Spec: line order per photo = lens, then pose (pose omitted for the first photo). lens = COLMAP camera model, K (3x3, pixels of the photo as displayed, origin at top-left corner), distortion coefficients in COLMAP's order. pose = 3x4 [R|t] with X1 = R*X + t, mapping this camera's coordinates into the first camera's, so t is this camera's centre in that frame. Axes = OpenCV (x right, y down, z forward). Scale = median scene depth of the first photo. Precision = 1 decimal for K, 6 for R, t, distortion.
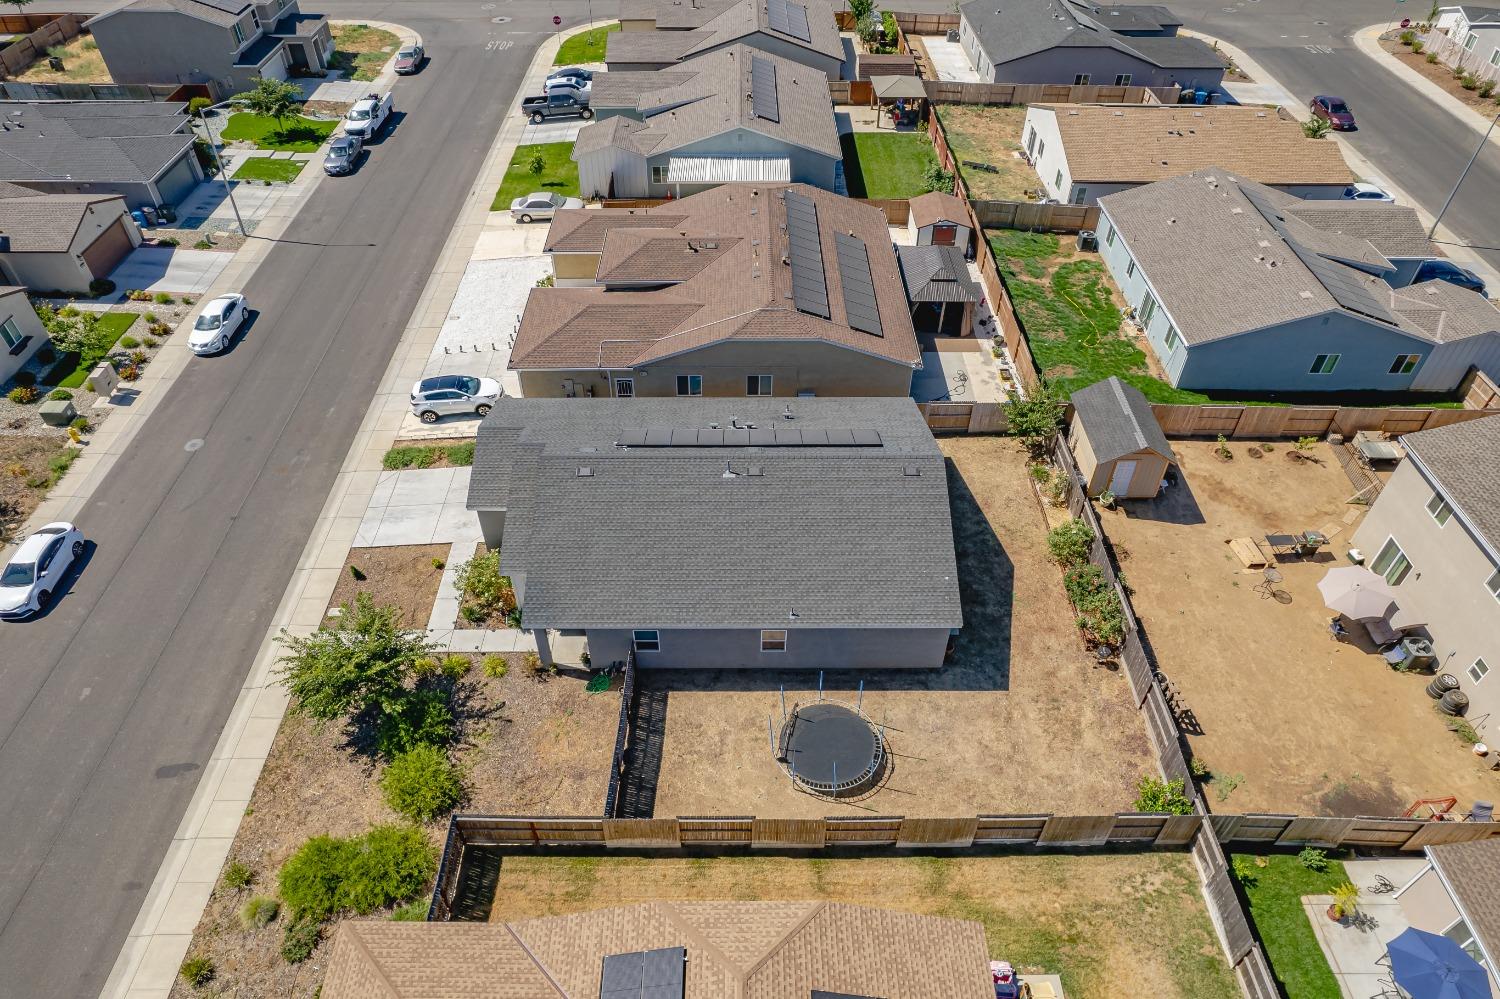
lens RADIAL K [[958.3, 0, 739.9], [0, 958.3, 510.5], [0, 0, 1]] dist [-0.073733, 0.062497]
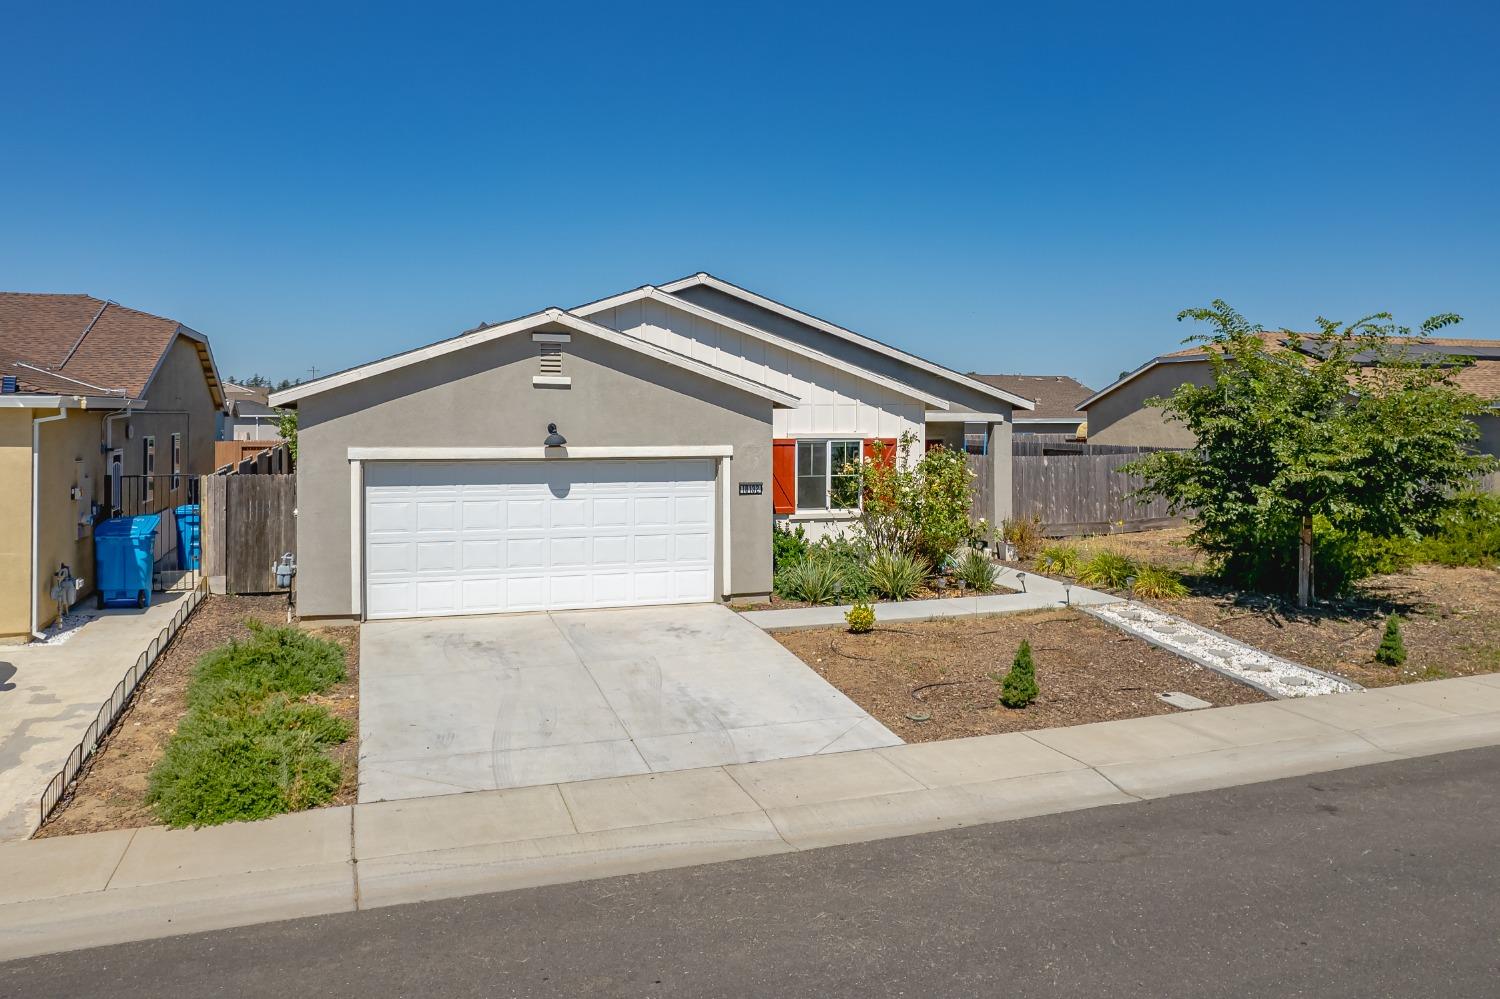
lens RADIAL K [[1156.6, 0, 811.5], [0, 1156.6, 415.9], [0, 0, 1]] dist [-0.060084, 0.028320]
pose [[-0.362905, -0.002900, 0.931821, -0.661599], [0.641305, 0.724718, 0.252017, -0.101499], [-0.676038, 0.689040, -0.261144, 1.044116]]
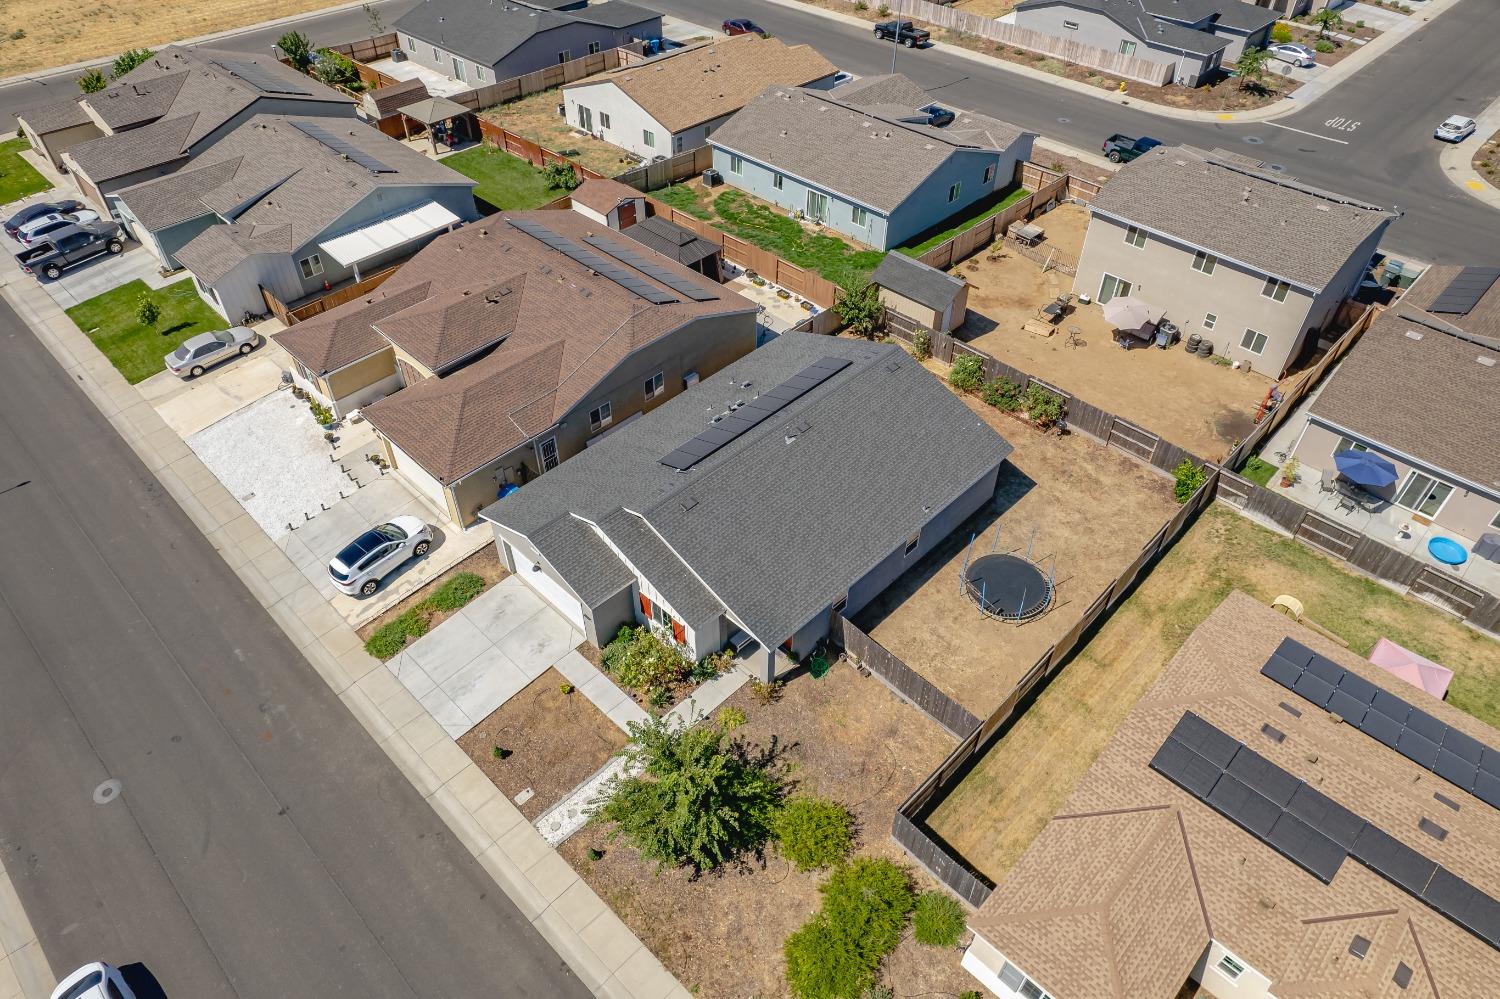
lens RADIAL K [[958.3, 0, 742.0], [0, 958.3, 509.8], [0, 0, 1]] dist [-0.073733, 0.062497]
pose [[0.701217, -0.490750, 0.517164, -0.573116], [0.492076, 0.858047, 0.147022, -0.138008], [-0.515902, 0.151390, 0.843164, 0.124697]]
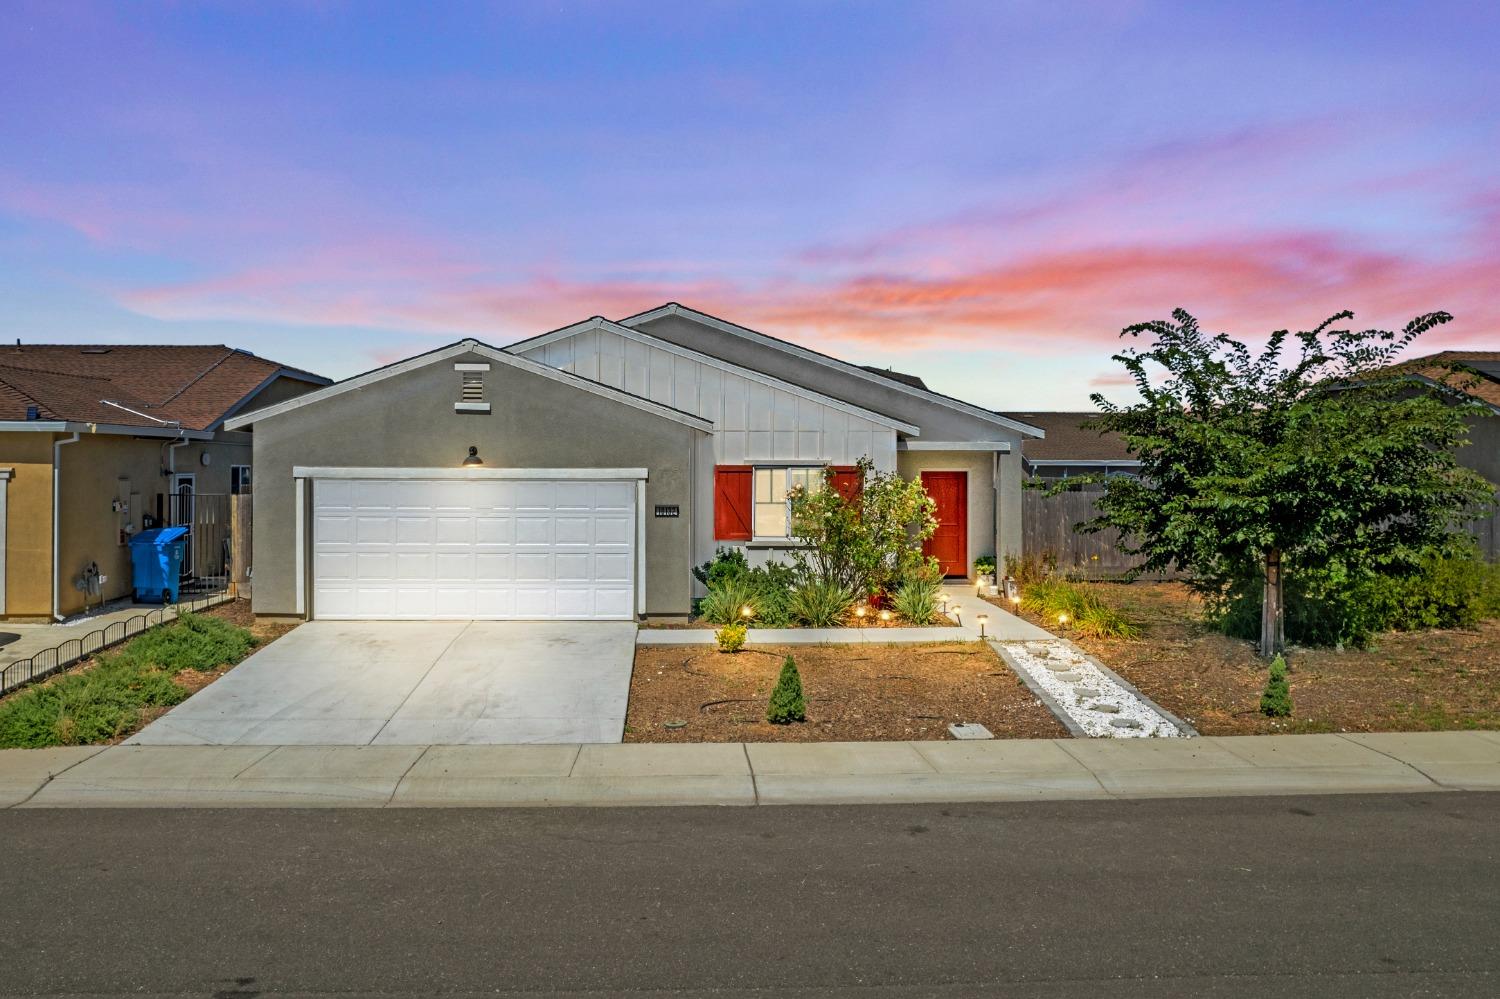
lens RADIAL K [[1215.1, 0, 727.3], [0, 1215.1, 460.5], [0, 0, 1]] dist [-0.049690, 0.002222]
pose [[-0.047840, 0.002651, 0.998851, -0.713785], [0.687686, 0.725345, 0.031012, -0.002691], [-0.724430, 0.688380, -0.036524, 0.954855]]
